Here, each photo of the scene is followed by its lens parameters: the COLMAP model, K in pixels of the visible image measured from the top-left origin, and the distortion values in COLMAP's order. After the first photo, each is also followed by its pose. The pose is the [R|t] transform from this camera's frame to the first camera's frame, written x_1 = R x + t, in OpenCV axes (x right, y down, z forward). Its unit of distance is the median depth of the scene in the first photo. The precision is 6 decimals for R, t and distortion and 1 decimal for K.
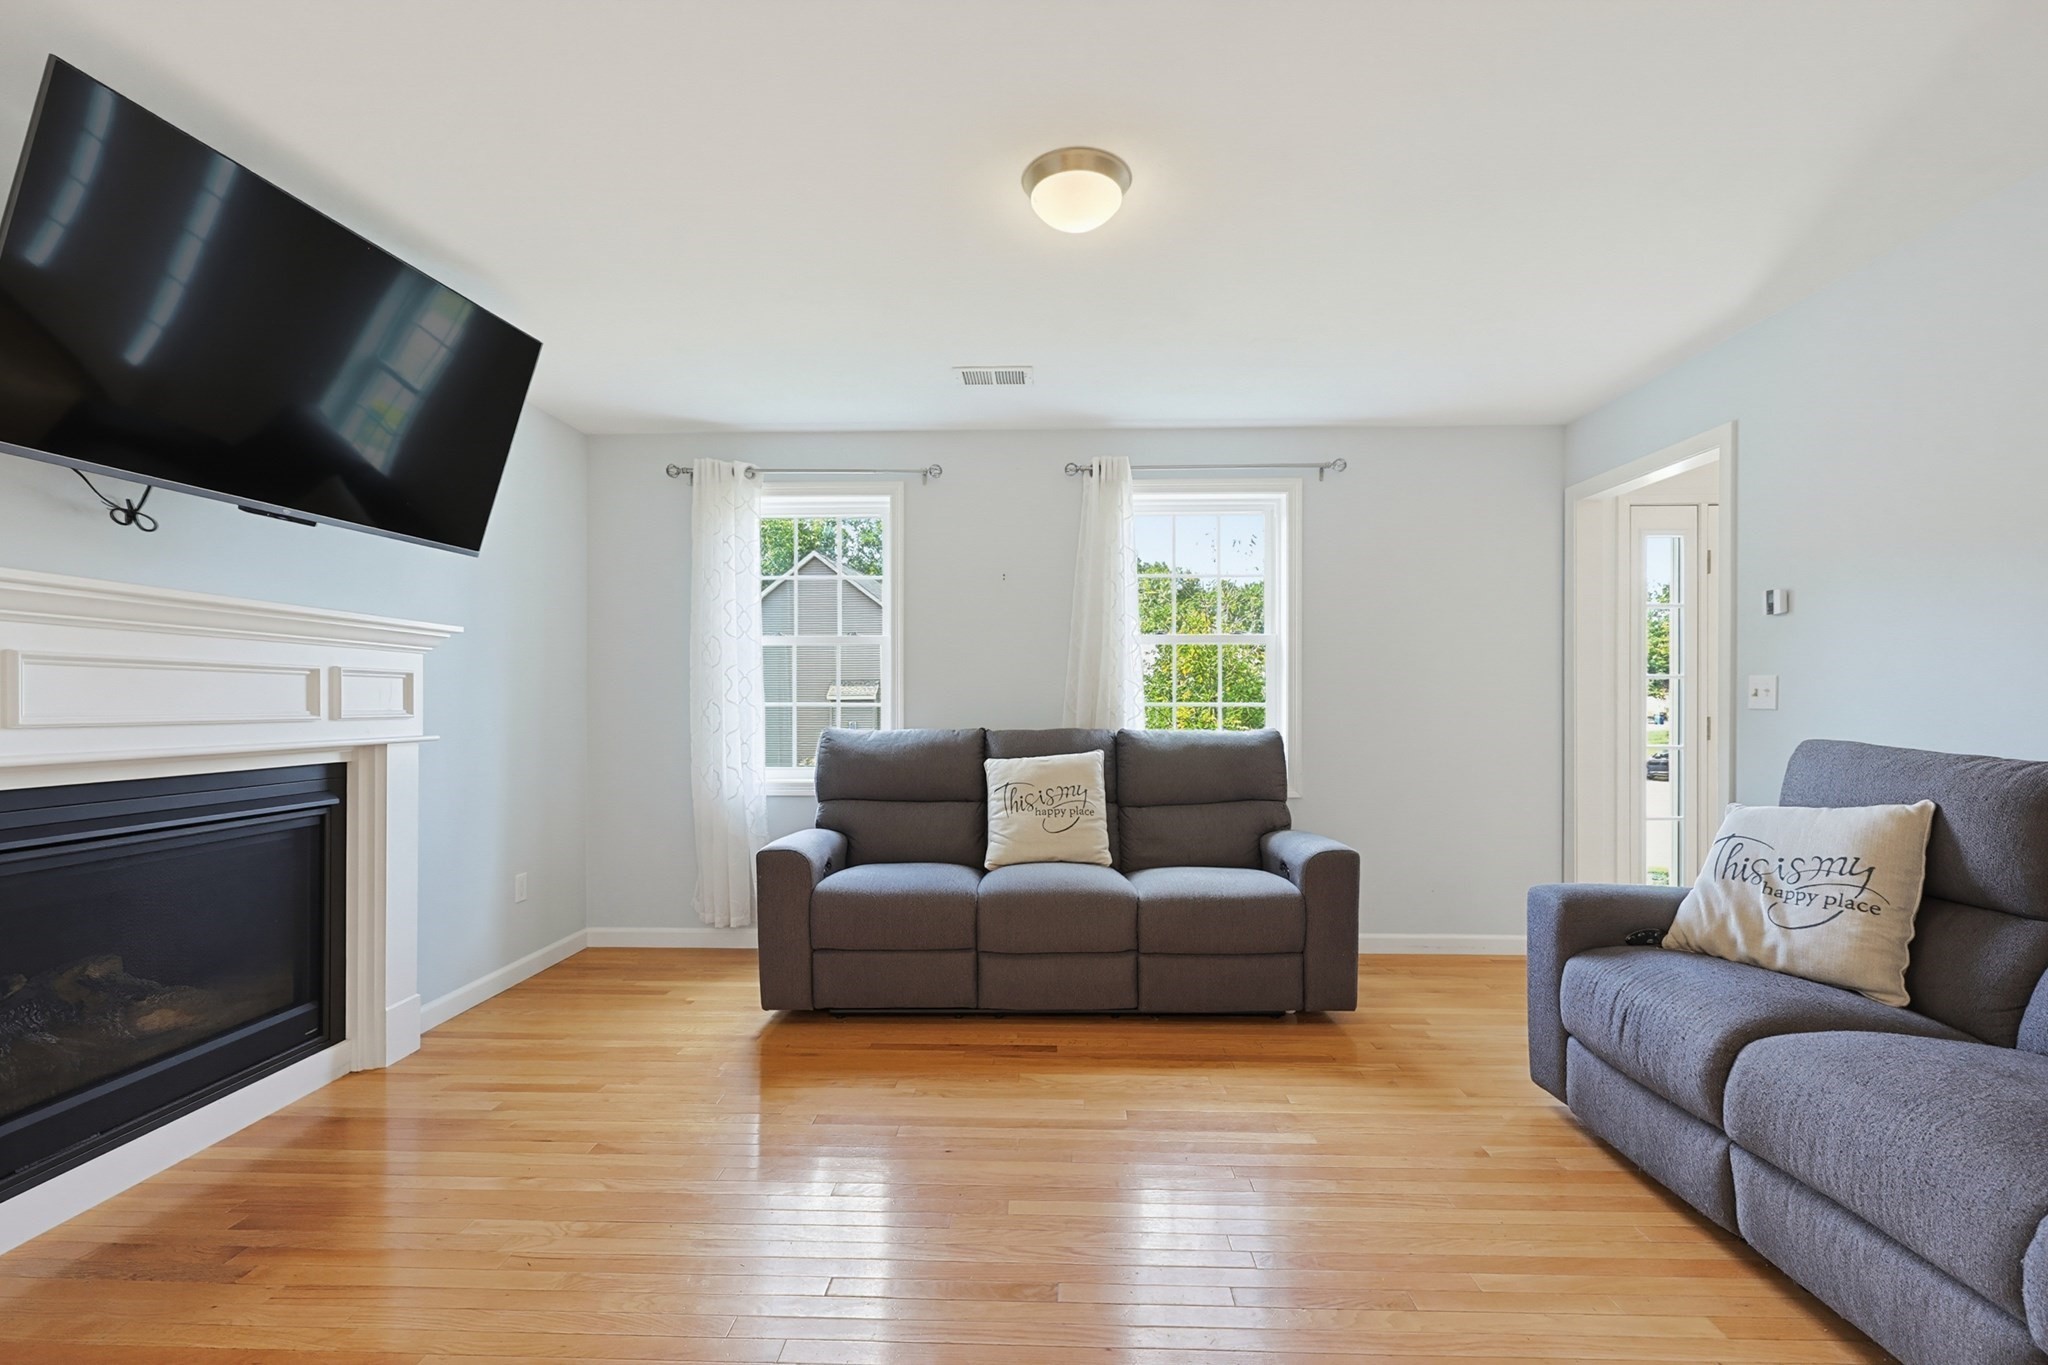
lens RADIAL K [[864.7, 0, 1034.3], [0, 864.7, 678.1], [0, 0, 1]] dist [-0.001476, -0.000542]
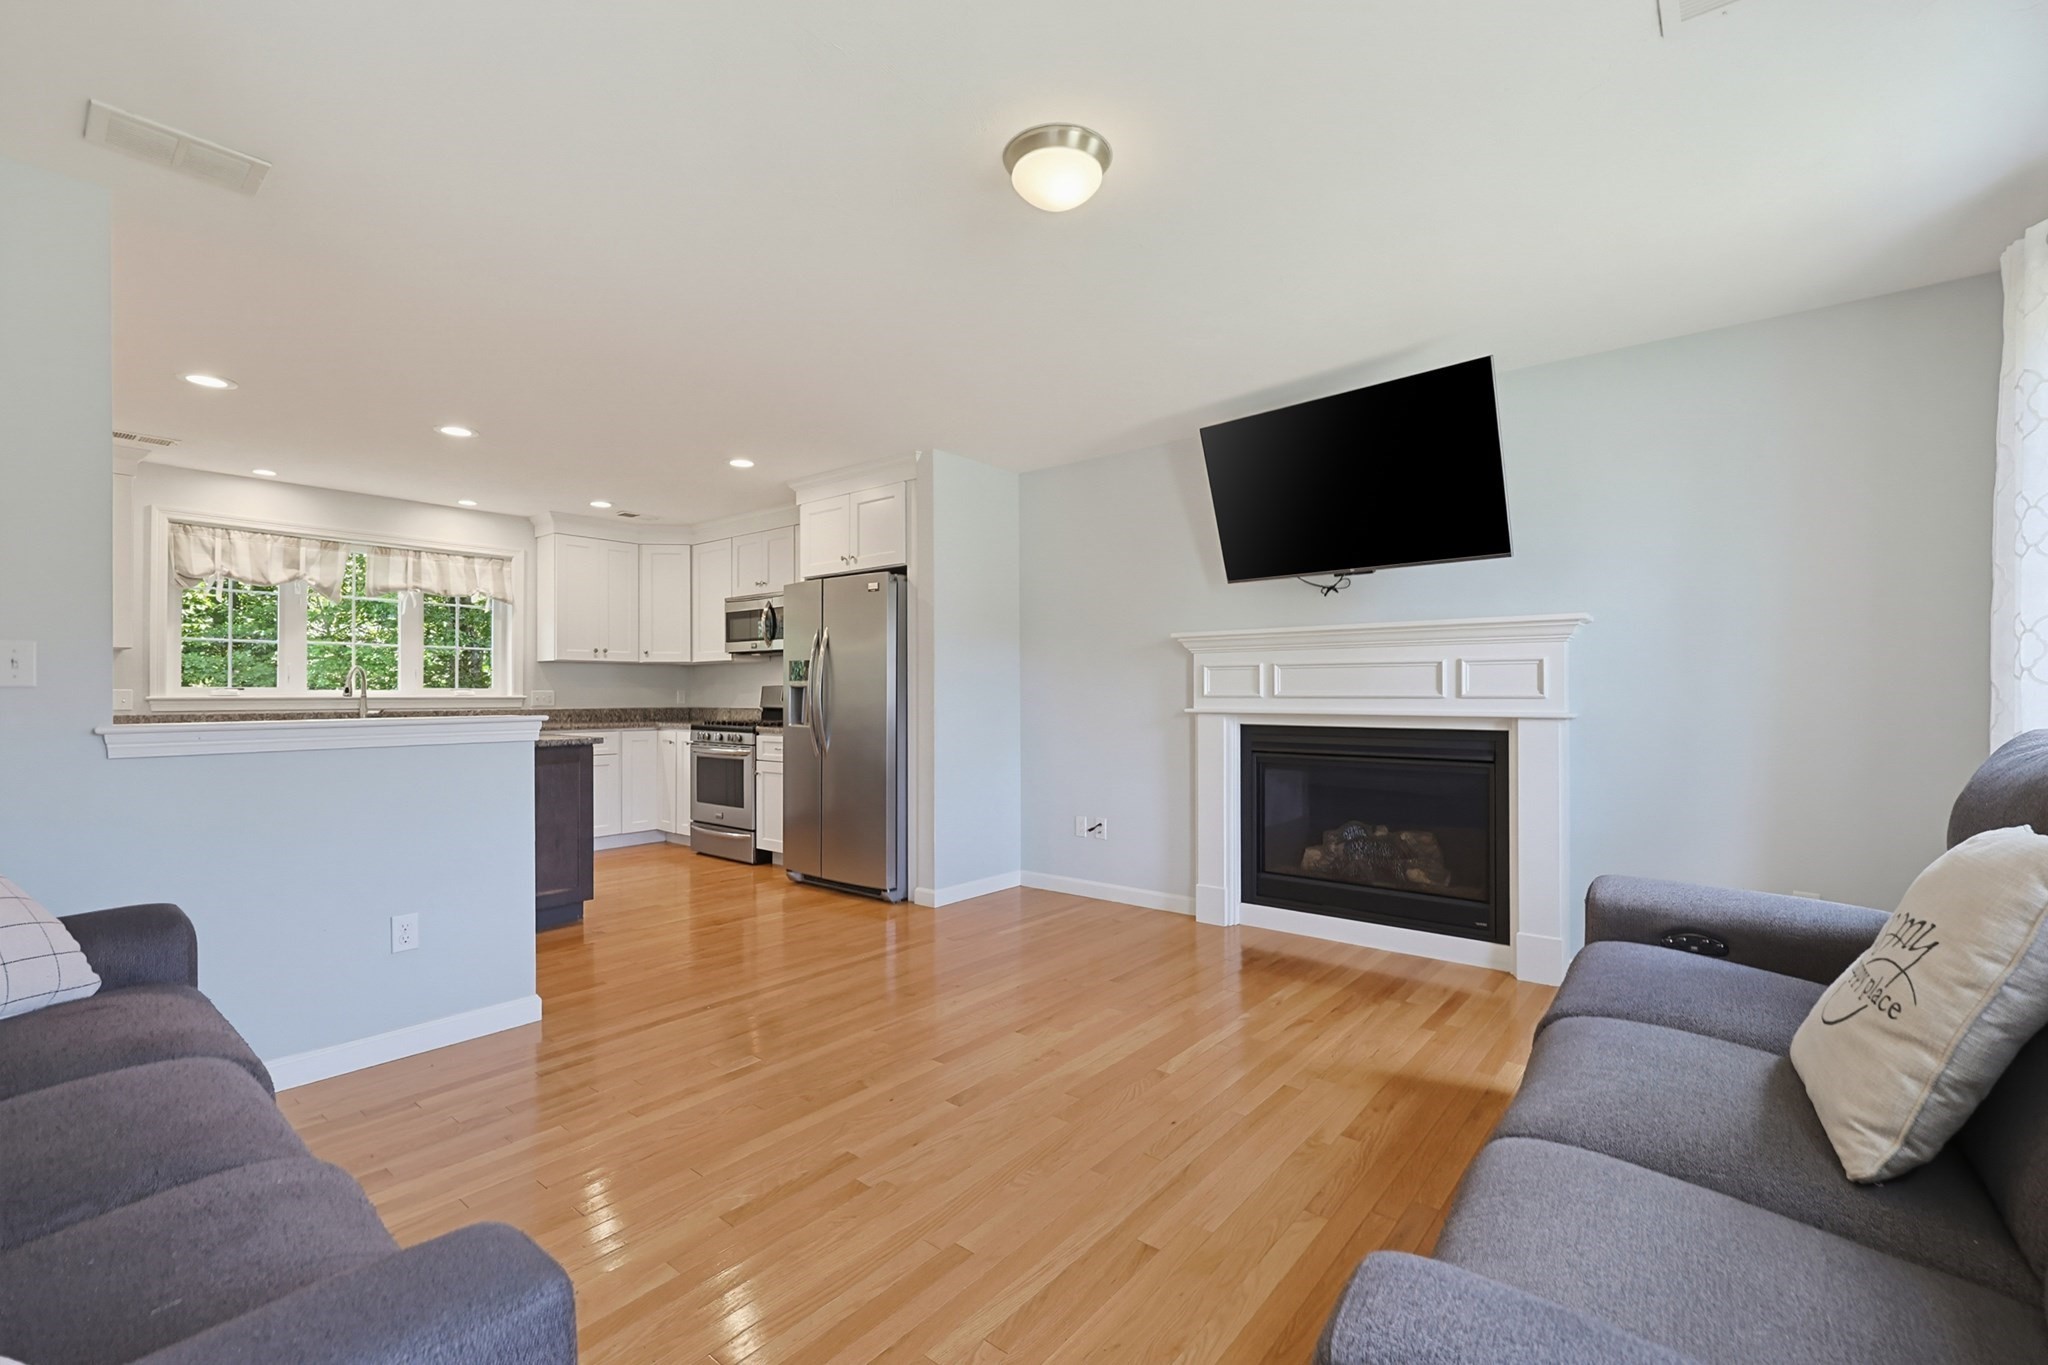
lens RADIAL K [[864.7, 0, 1034.3], [0, 864.7, 678.1], [0, 0, 1]] dist [-0.001476, -0.000542]
pose [[-0.615294, -0.018549, -0.788079, 0.698981], [0.017108, 0.999173, -0.036874, 0.055524], [0.788112, -0.036171, -0.614468, 1.305926]]
